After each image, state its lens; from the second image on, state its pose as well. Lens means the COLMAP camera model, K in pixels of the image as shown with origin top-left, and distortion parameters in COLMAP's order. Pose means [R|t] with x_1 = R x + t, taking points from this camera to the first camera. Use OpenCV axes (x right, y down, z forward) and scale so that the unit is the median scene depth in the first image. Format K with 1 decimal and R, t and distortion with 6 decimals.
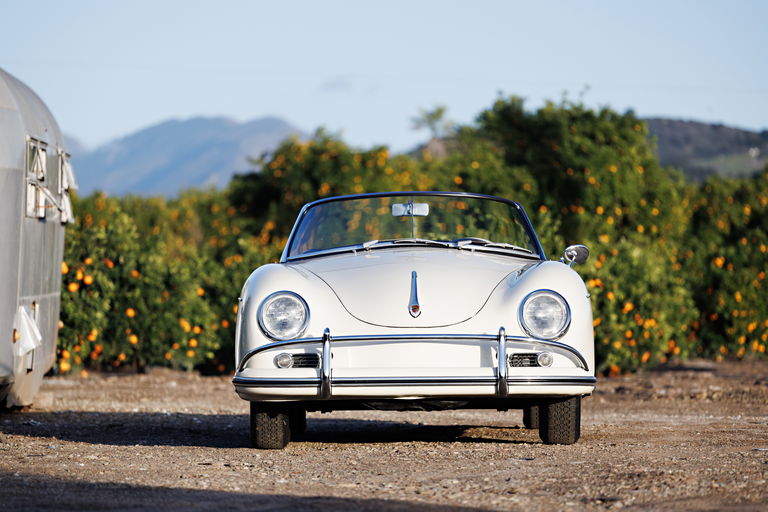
lens RADIAL K [[4256.3, 0, 384.0], [0, 4256.3, 256.0], [0, 0, 1]] dist [0.335944, -1.767787]
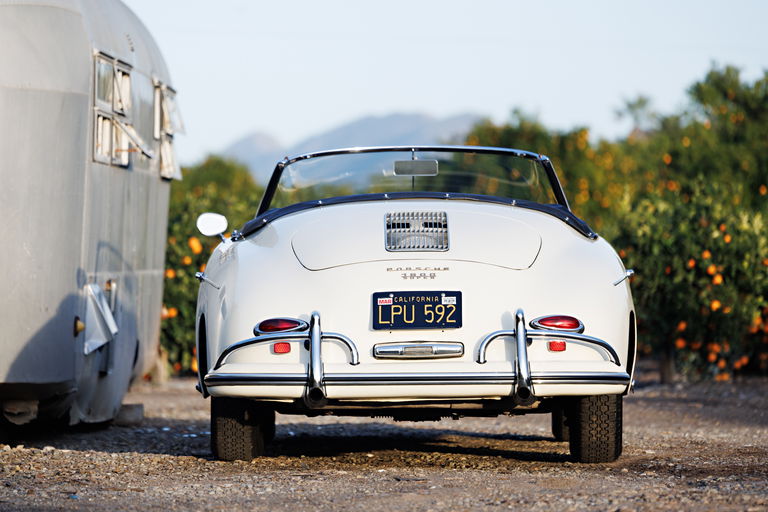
lens RADIAL K [[4256.3, 0, 384.0], [0, 4256.3, 256.0], [0, 0, 1]] dist [0.335944, -1.767787]
pose [[0.998901, -0.002678, -0.046787, -0.000642], [0.002701, 0.999996, 0.000425, 0.003772], [0.046786, -0.000551, 0.998905, 0.160578]]
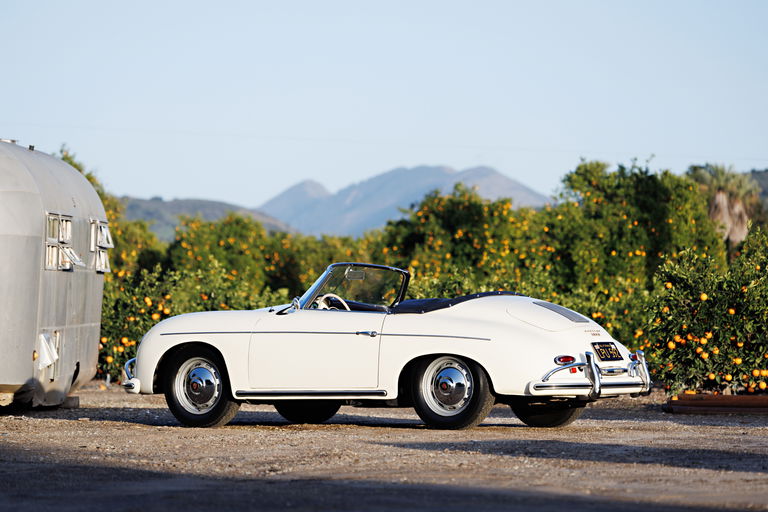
lens RADIAL K [[3594.8, 0, 384.0], [0, 3594.8, 256.0], [0, 0, 1]] dist [0.028031, 1.535345]
pose [[0.998282, 0.008638, -0.057958, 0.053836], [-0.009059, 0.999934, -0.007011, -0.003702], [0.057893, 0.007524, 0.998294, -0.094280]]
